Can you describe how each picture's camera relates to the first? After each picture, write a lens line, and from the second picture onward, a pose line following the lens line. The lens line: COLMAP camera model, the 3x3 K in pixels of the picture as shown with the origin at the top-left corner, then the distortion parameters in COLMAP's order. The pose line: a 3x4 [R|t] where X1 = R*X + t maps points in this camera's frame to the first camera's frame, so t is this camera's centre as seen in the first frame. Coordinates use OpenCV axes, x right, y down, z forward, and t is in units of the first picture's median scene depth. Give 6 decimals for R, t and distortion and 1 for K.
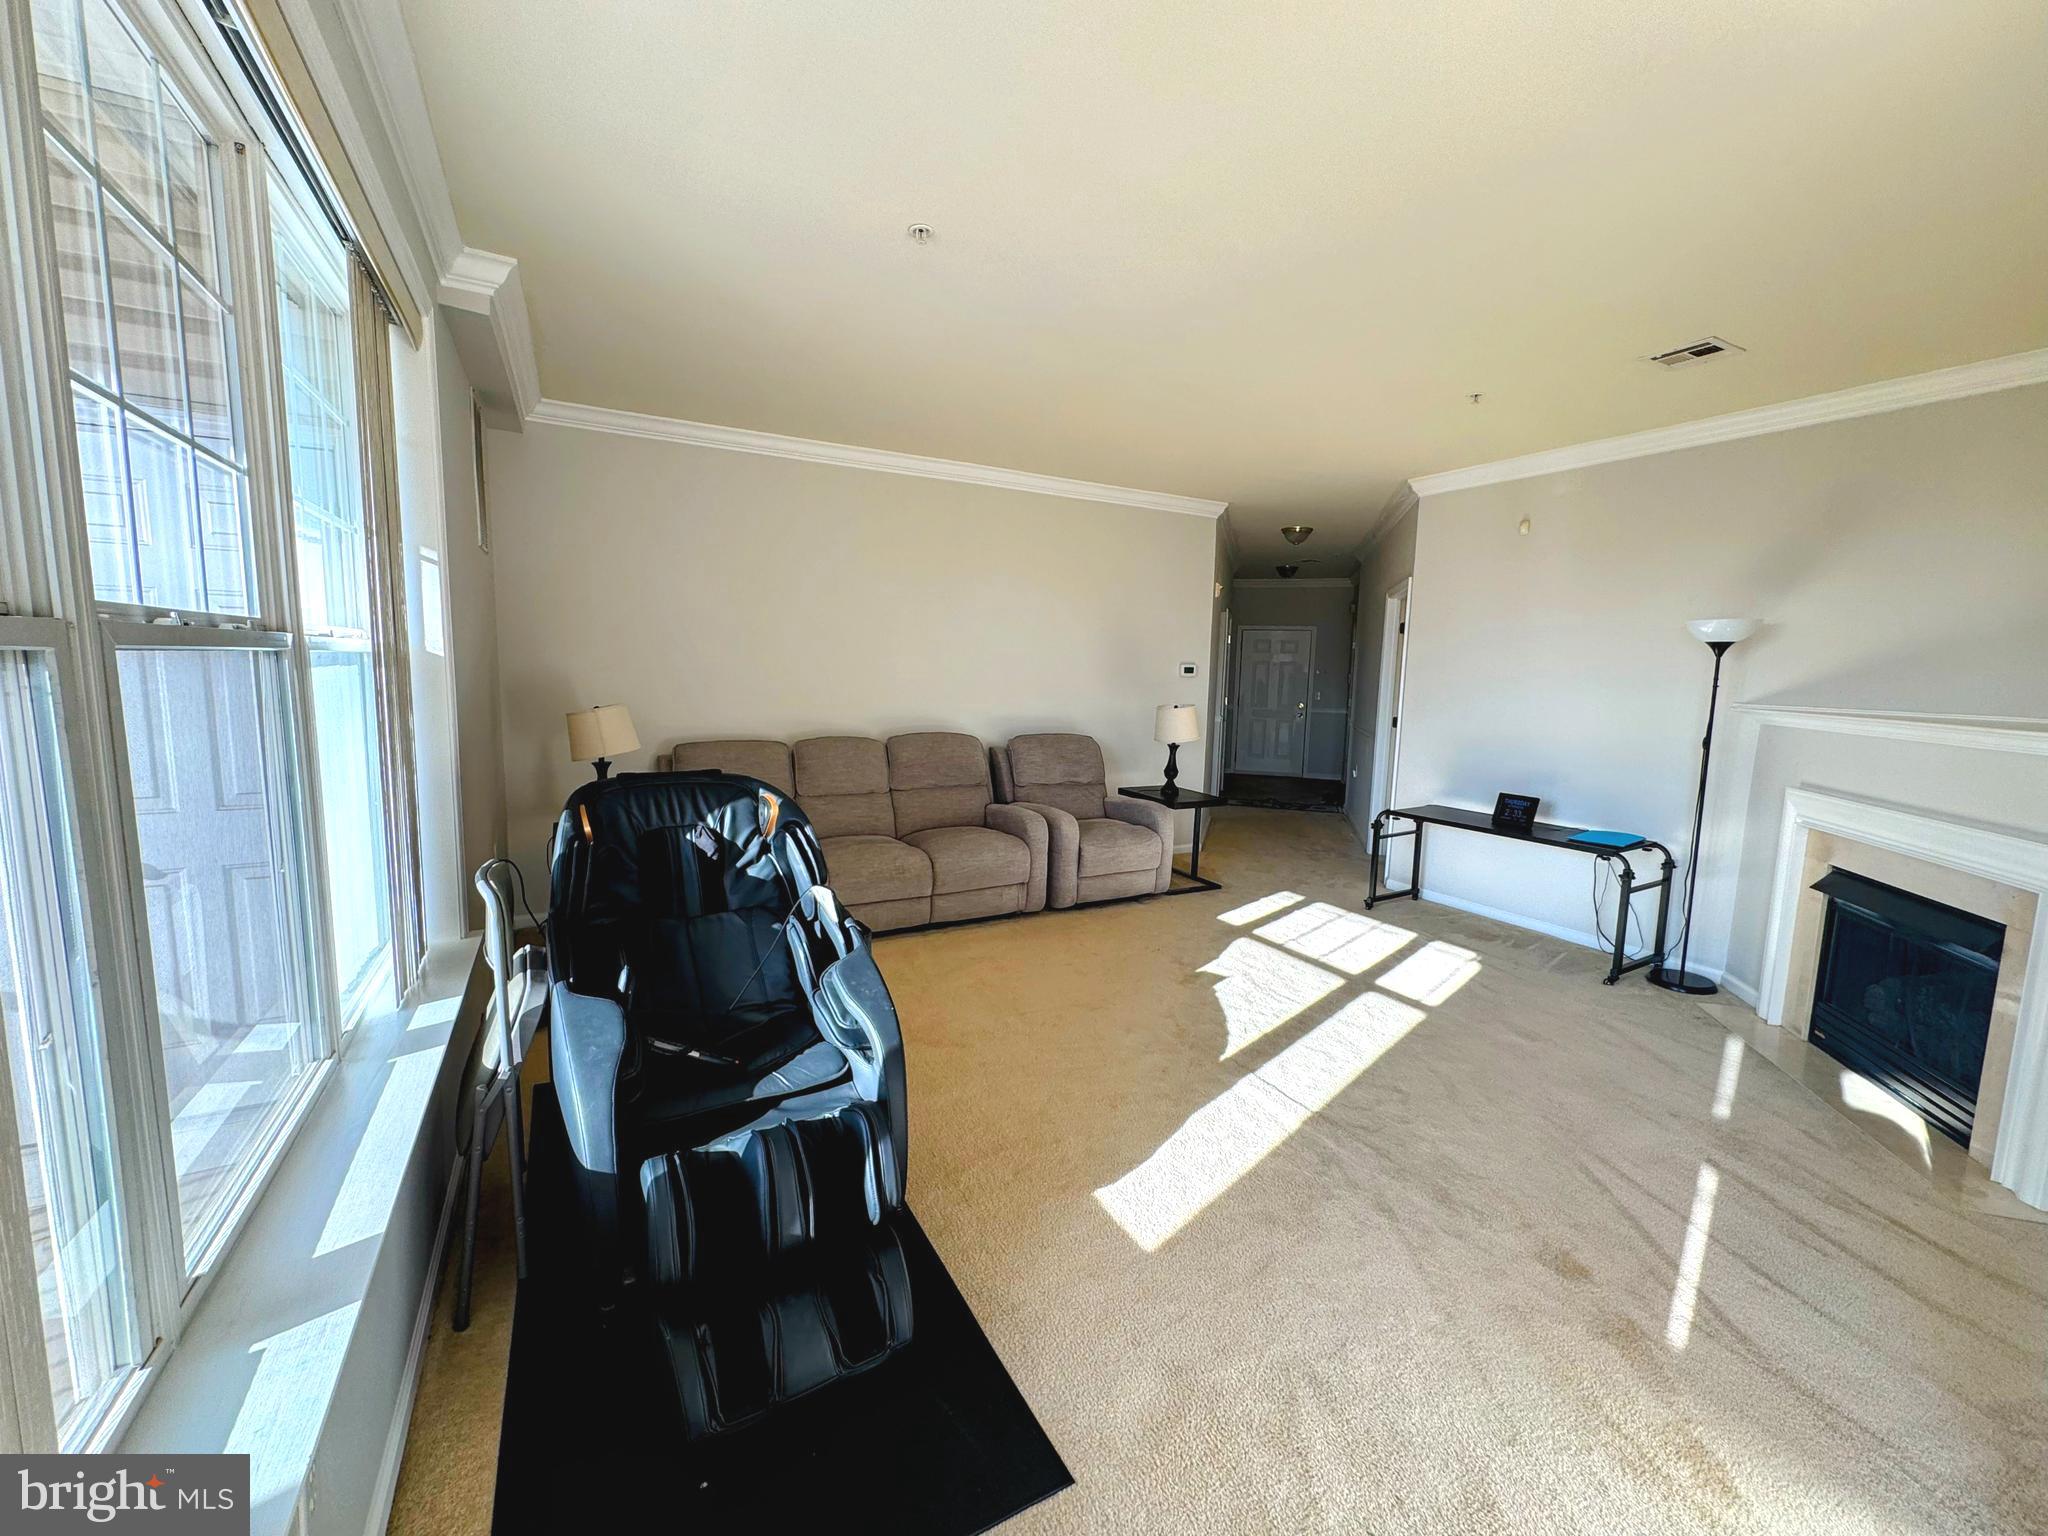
lens RADIAL K [[817.9, 0, 1019.9], [0, 817.9, 762.6], [0, 0, 1]] dist [-0.001056, 0.000170]
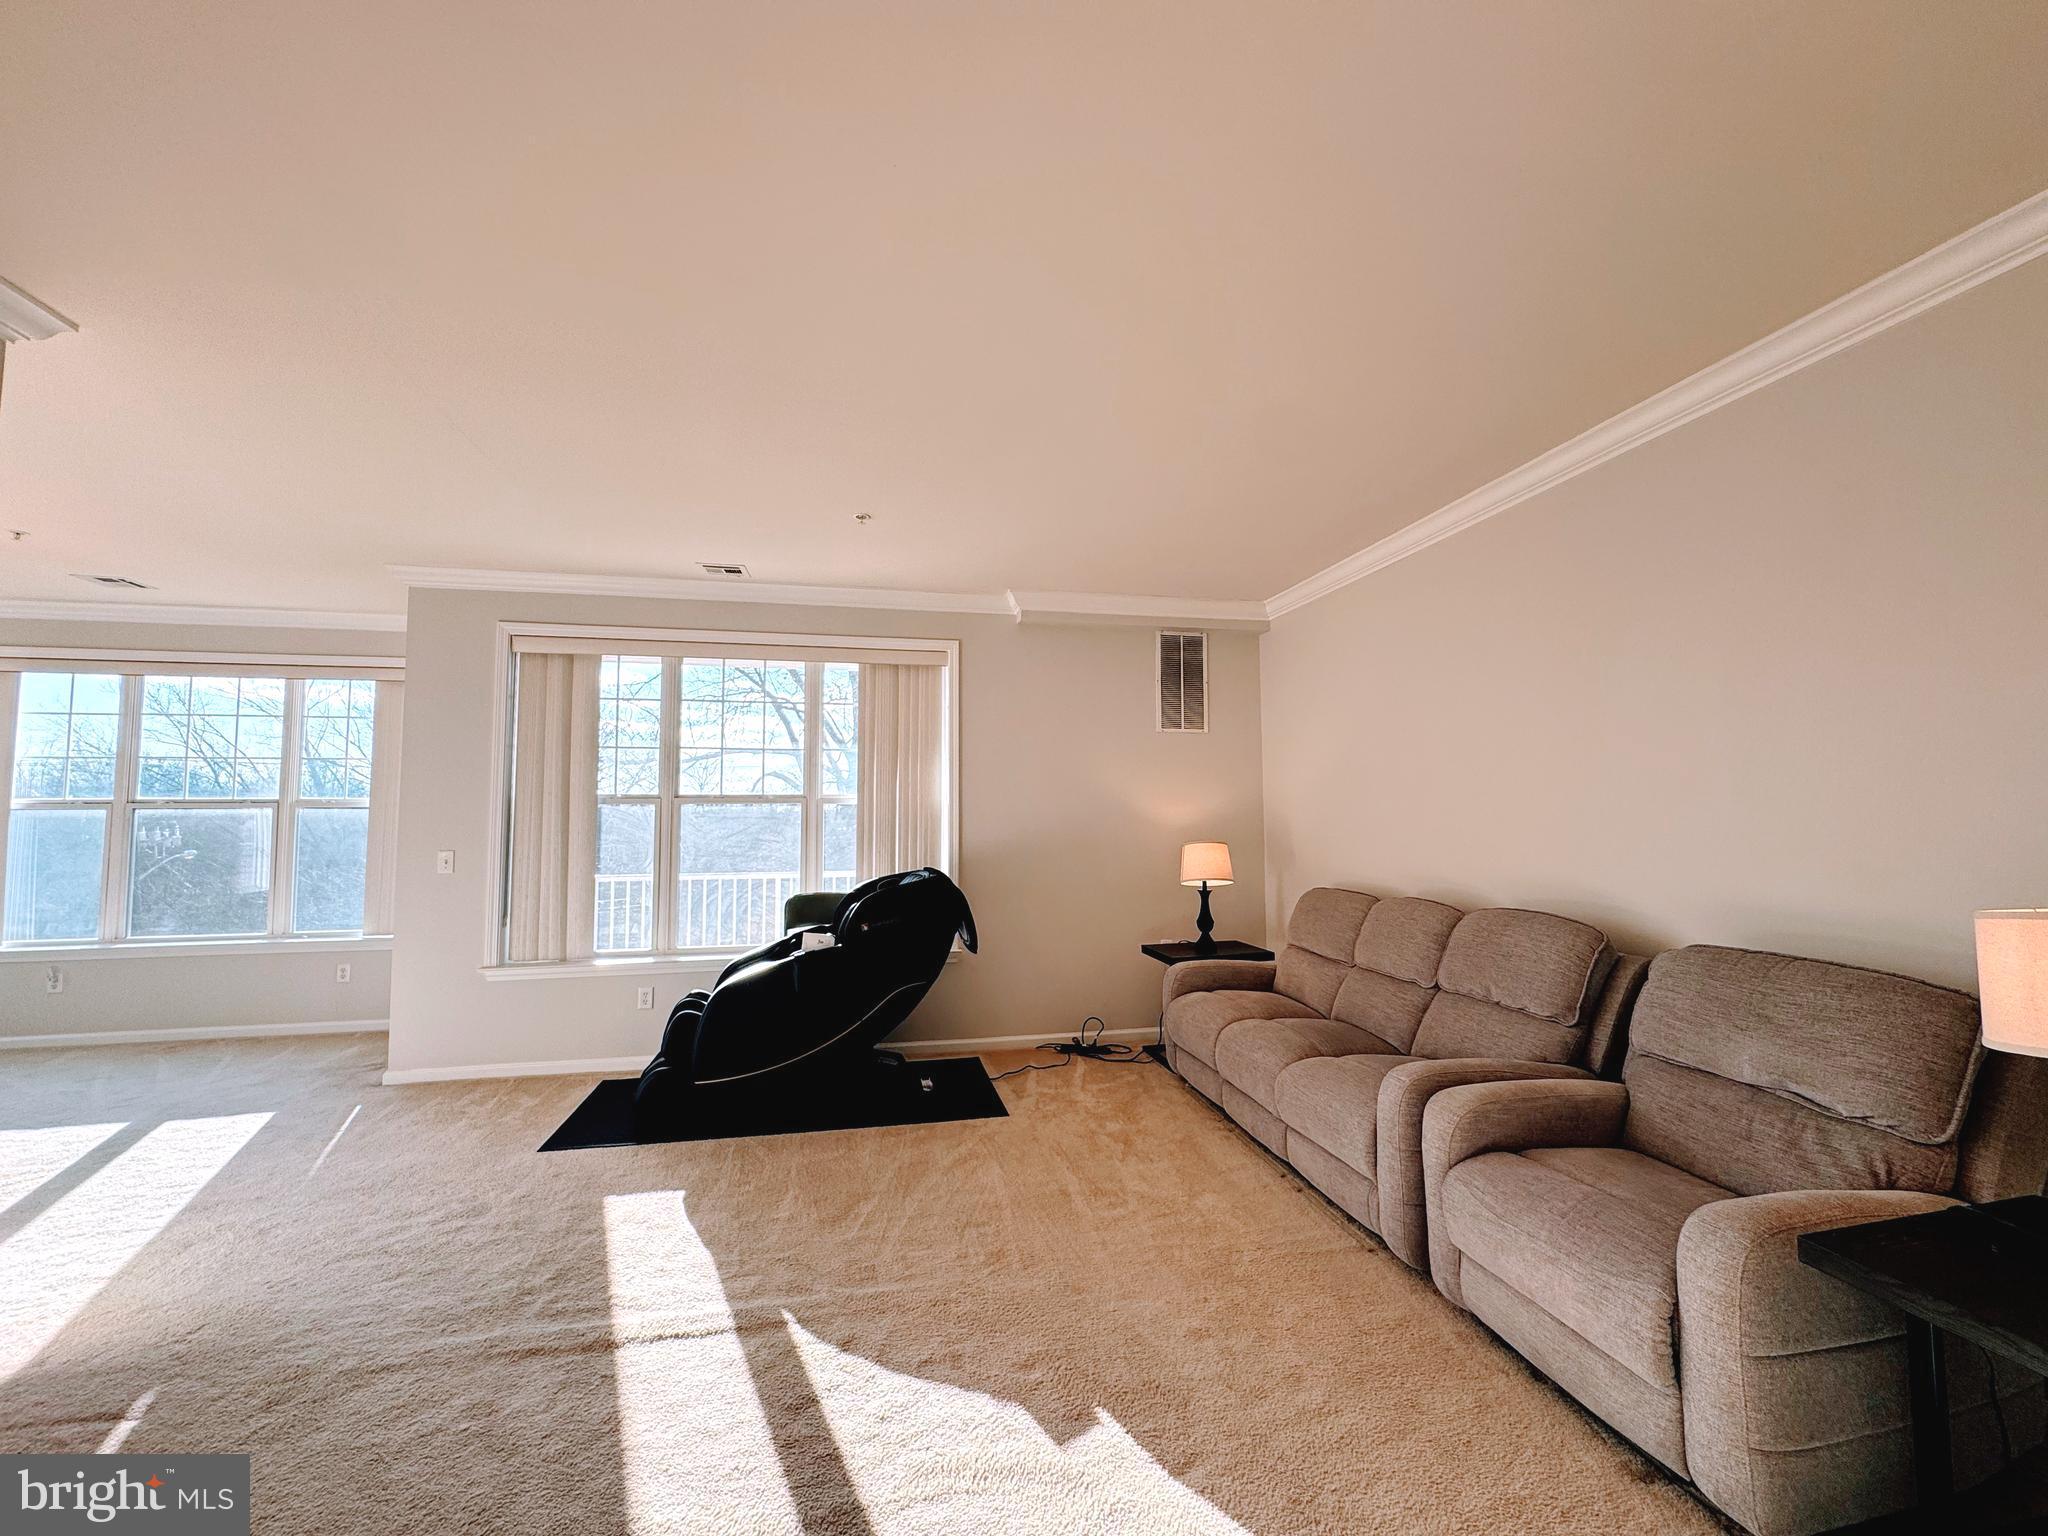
lens RADIAL K [[812.0, 0, 1028.7], [0, 812.0, 762.4], [0, 0, 1]] dist [0.000053, 0.000062]
pose [[-0.280643, -0.085660, -0.955982, 0.947640], [-0.116888, 0.991646, -0.054542, -0.117641], [0.952668, 0.096436, -0.288311, 1.405832]]
